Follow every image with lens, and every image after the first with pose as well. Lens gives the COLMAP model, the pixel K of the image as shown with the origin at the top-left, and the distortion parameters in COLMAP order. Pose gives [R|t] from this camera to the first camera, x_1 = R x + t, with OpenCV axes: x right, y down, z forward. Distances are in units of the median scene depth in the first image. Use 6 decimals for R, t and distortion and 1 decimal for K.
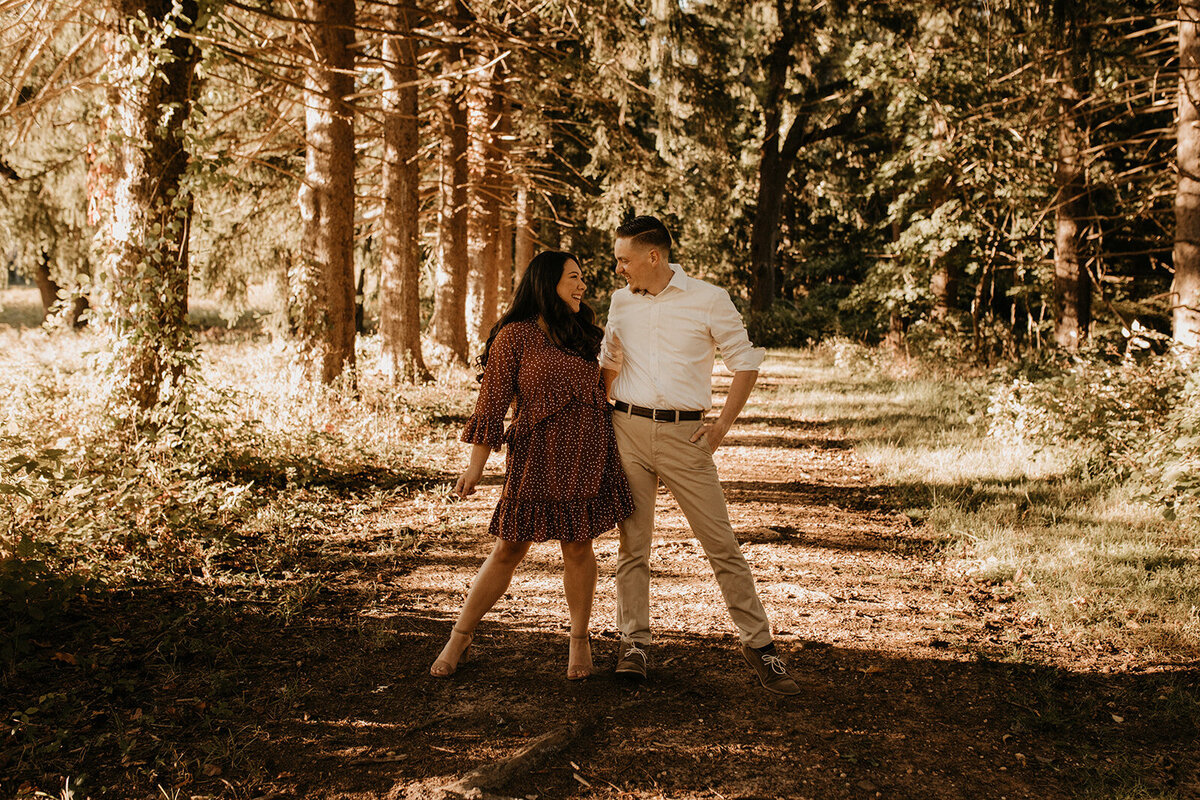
lens RADIAL K [[1198.9, 0, 600.5], [0, 1198.9, 399.0], [0, 0, 1]] dist [-0.000394, 0.000000]
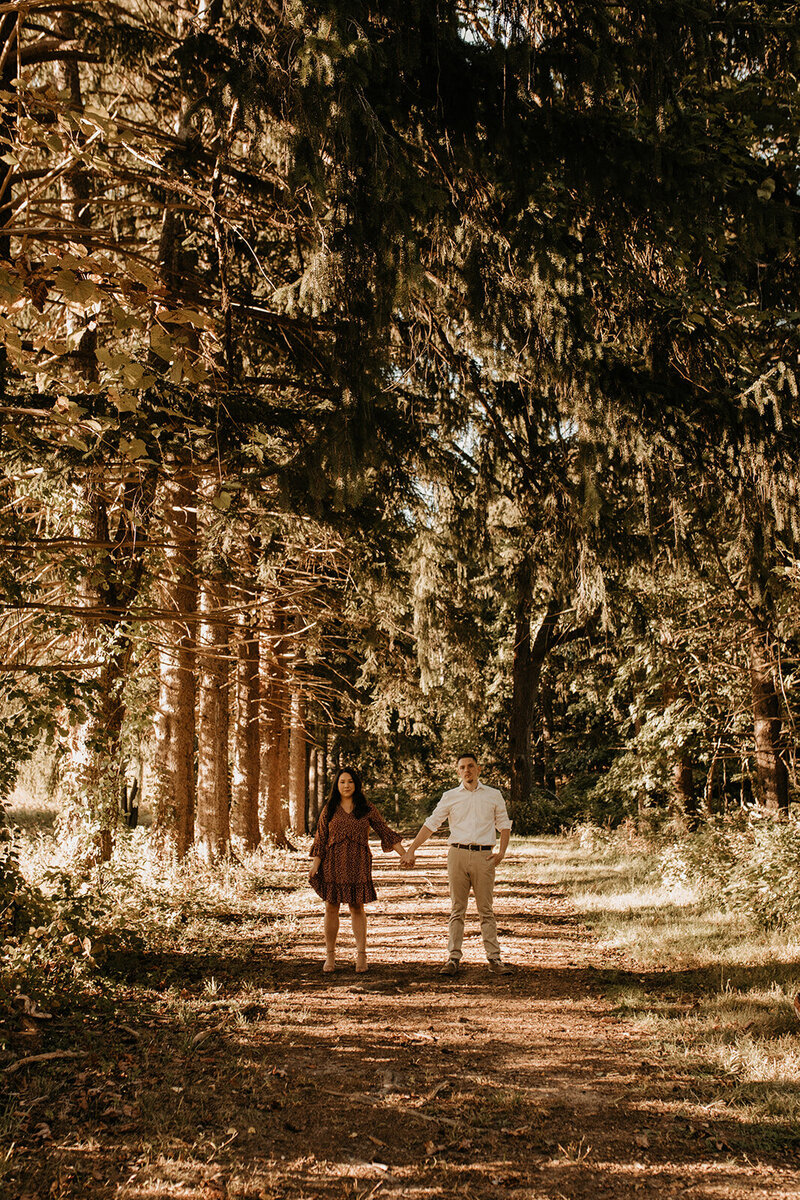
lens RADIAL K [[1198.9, 0, 363.1], [0, 1198.9, 655.0], [0, 0, 1]] dist [-0.000394, 0.000000]
pose [[0.999748, -0.022393, 0.001437, -0.008457], [0.022239, 0.980233, -0.196595, 0.012761], [0.002994, 0.196577, 0.980484, -0.158368]]
